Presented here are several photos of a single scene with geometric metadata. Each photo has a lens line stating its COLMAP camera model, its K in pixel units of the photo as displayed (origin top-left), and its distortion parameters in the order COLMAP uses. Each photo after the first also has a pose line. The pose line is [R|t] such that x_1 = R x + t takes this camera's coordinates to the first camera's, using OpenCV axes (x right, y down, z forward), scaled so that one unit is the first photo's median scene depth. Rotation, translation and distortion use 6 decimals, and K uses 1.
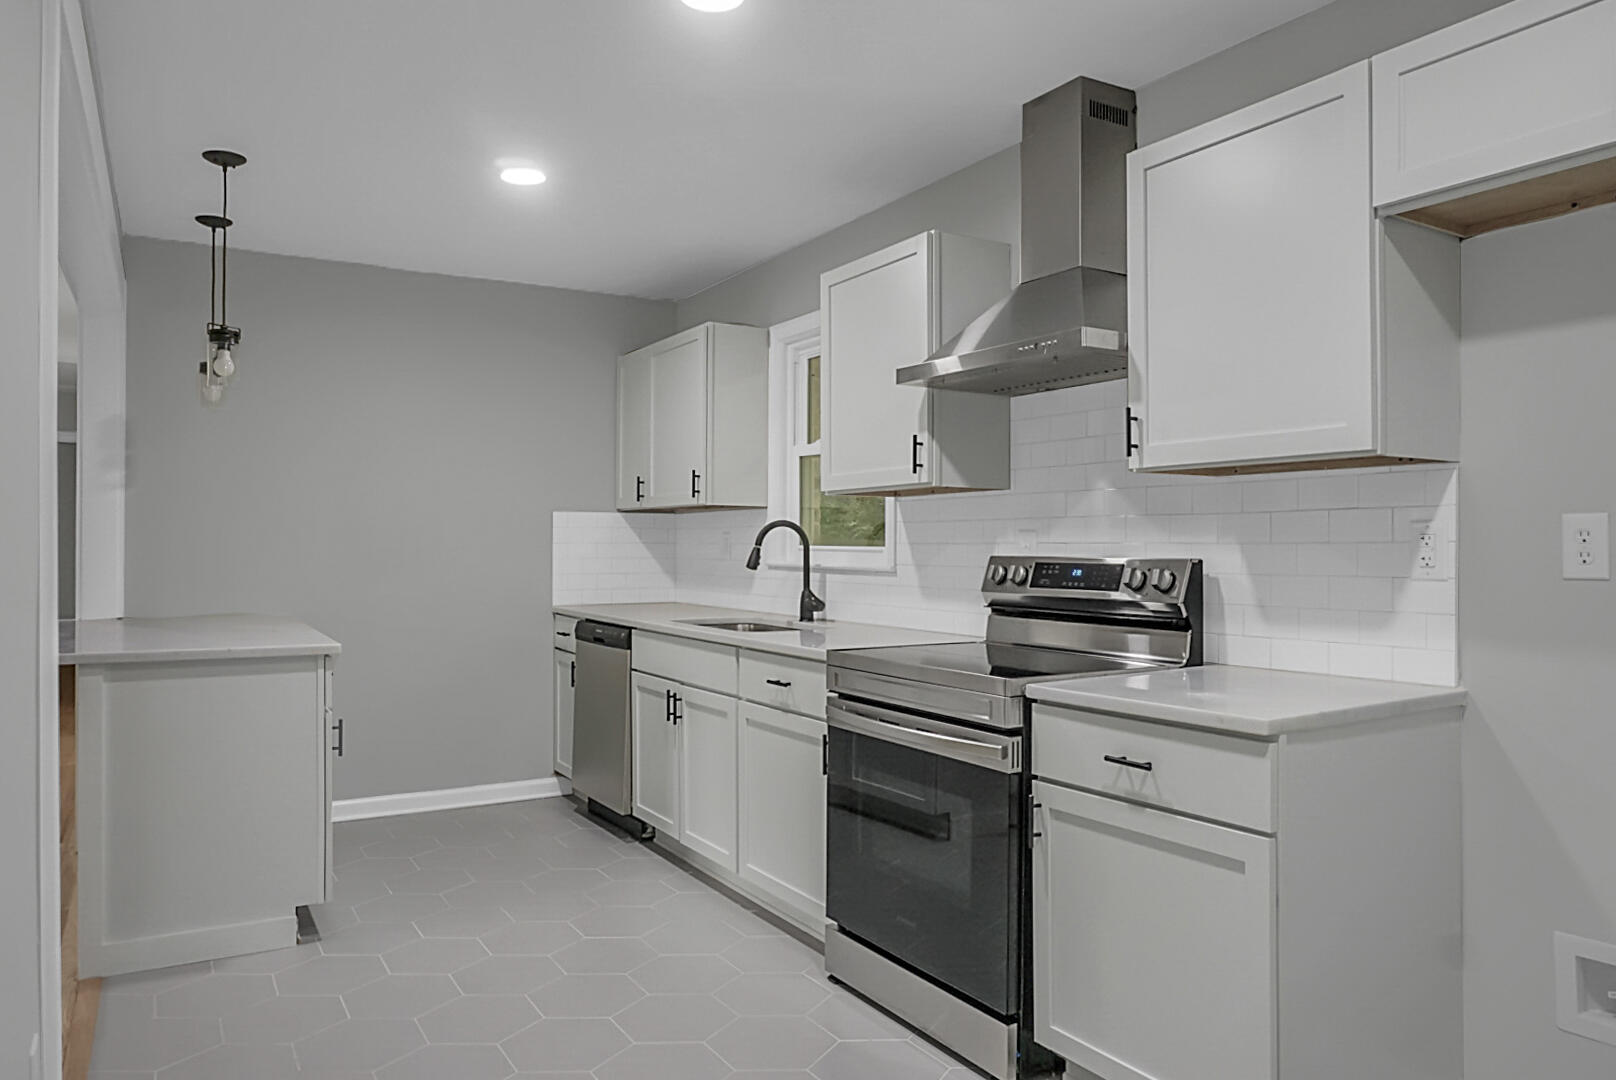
lens RADIAL K [[1127.1, 0, 797.2], [0, 1127.1, 539.5], [0, 0, 1]] dist [-0.054830, 0.049377]
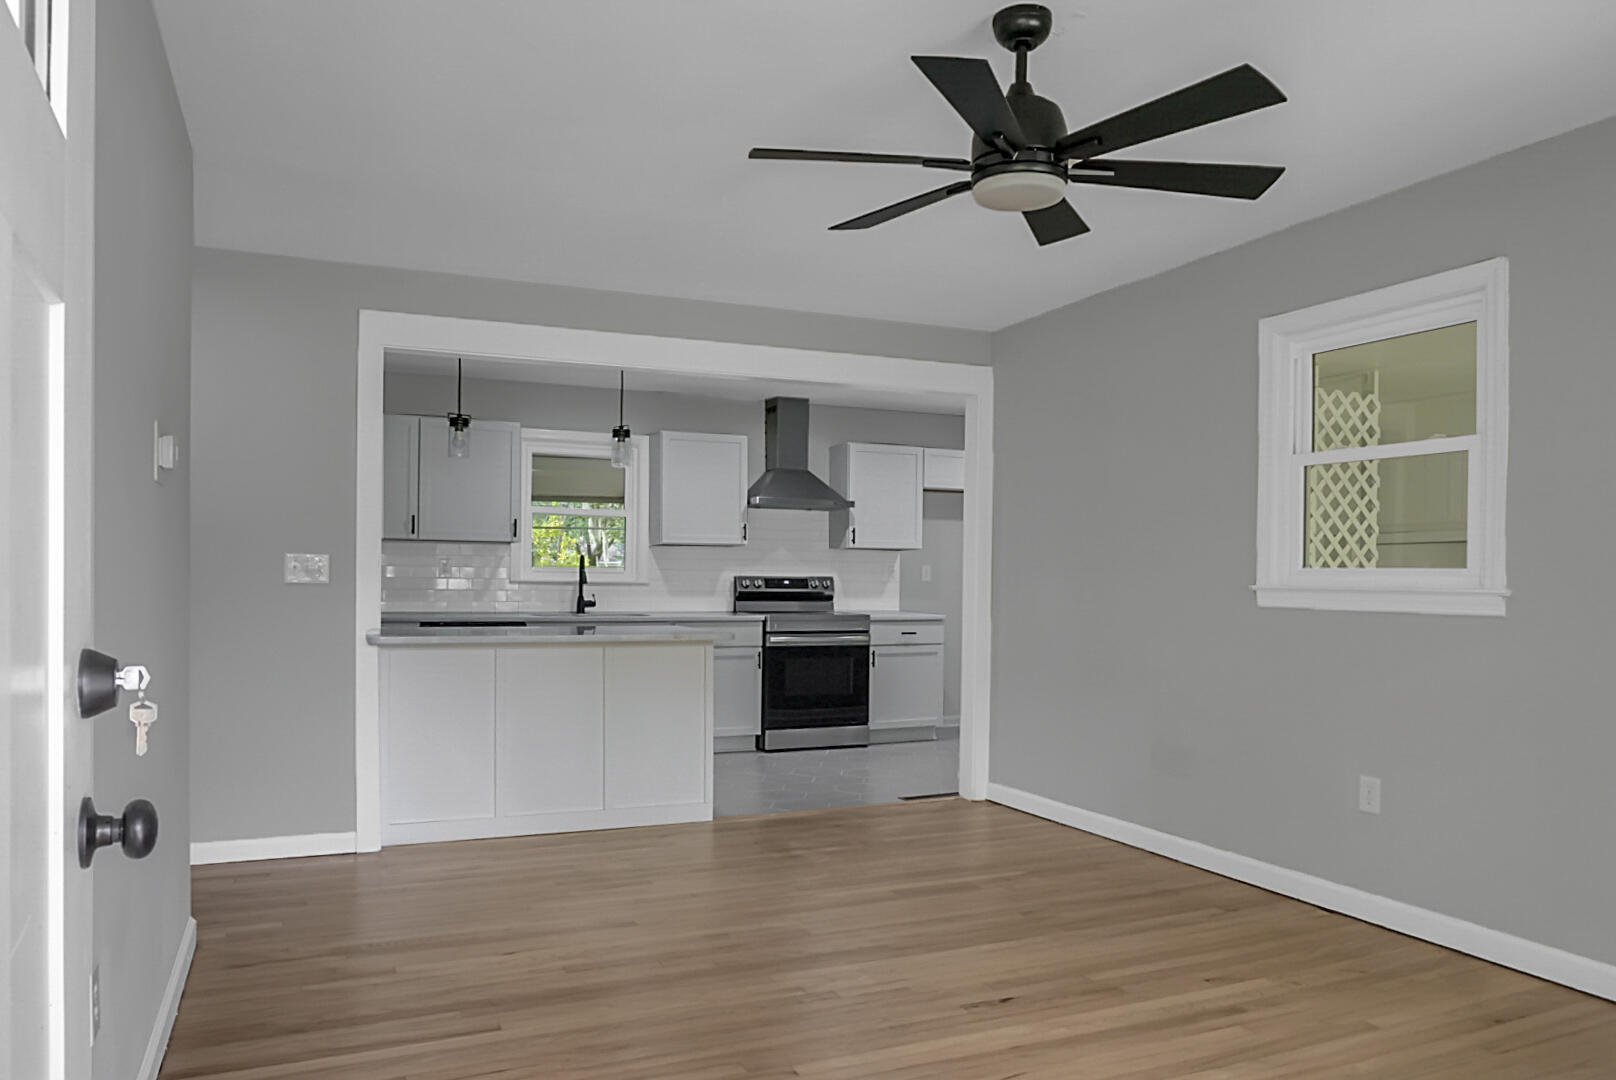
lens RADIAL K [[1110.4, 0, 800.8], [0, 1110.4, 565.8], [0, 0, 1]] dist [0.002049, 0.000784]
pose [[0.116577, 0.011894, 0.993110, -2.056134], [-0.013772, 0.999852, -0.010358, 0.015871], [-0.993086, -0.012469, 0.116724, 0.591096]]
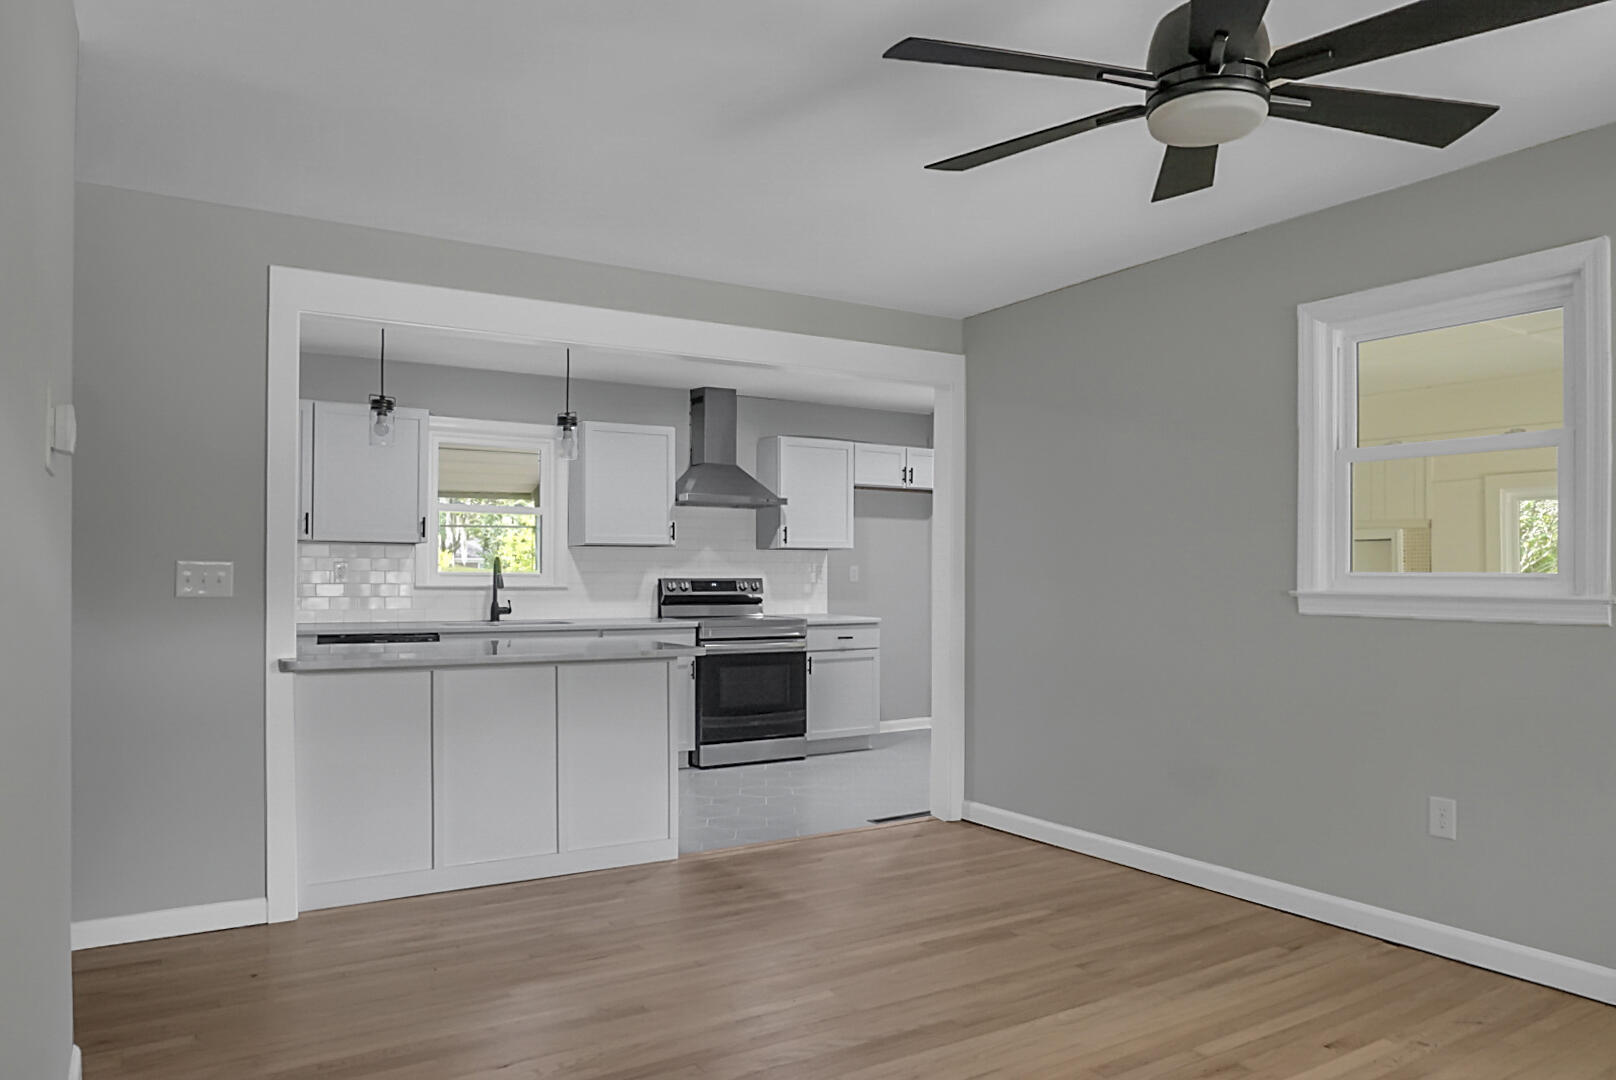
lens RADIAL K [[1090.6, 0, 800.7], [0, 1090.6, 543.3], [0, 0, 1]] dist [-0.004704, 0.000655]
pose [[-0.016052, 0.028462, 0.999466, -1.895305], [-0.007259, 0.999565, -0.028581, 0.005691], [-0.999845, -0.007714, -0.015838, 0.753898]]
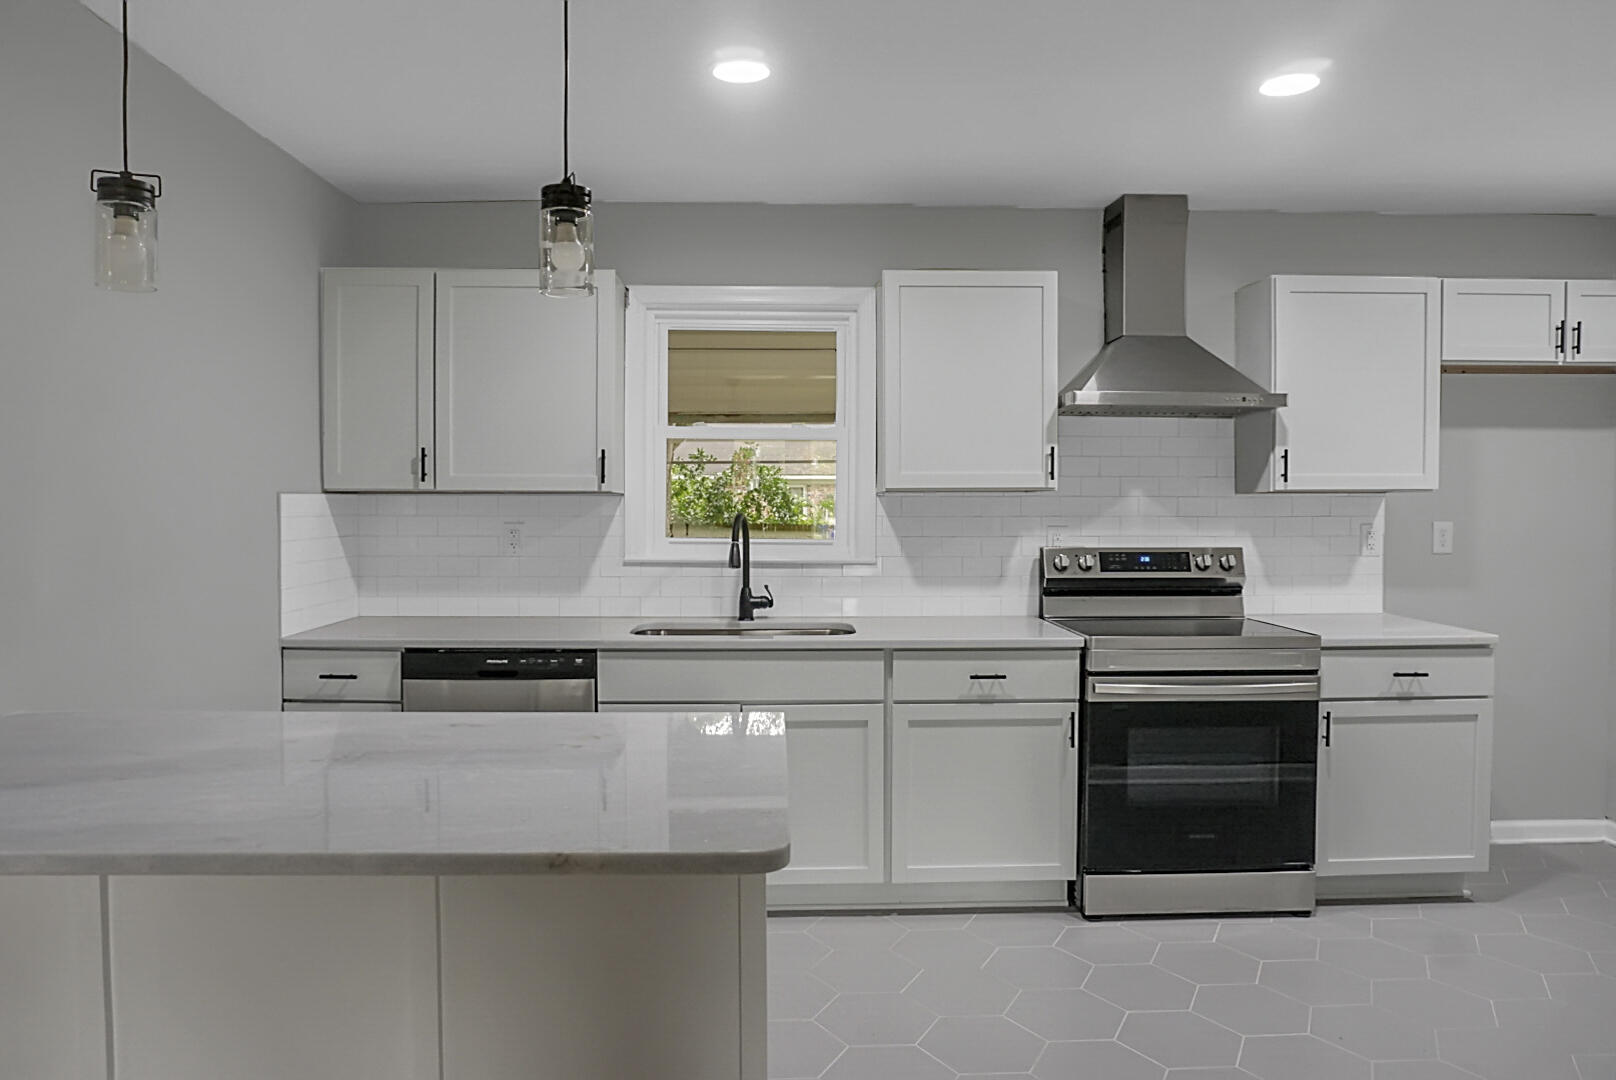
lens RADIAL K [[1127.1, 0, 797.2], [0, 1127.1, 539.5], [0, 0, 1]] dist [-0.054830, 0.049377]
pose [[0.468283, -0.025533, 0.883210, -1.001921], [-0.004656, 0.999497, 0.031363, -0.030244], [-0.883566, -0.018799, 0.467928, 0.657303]]
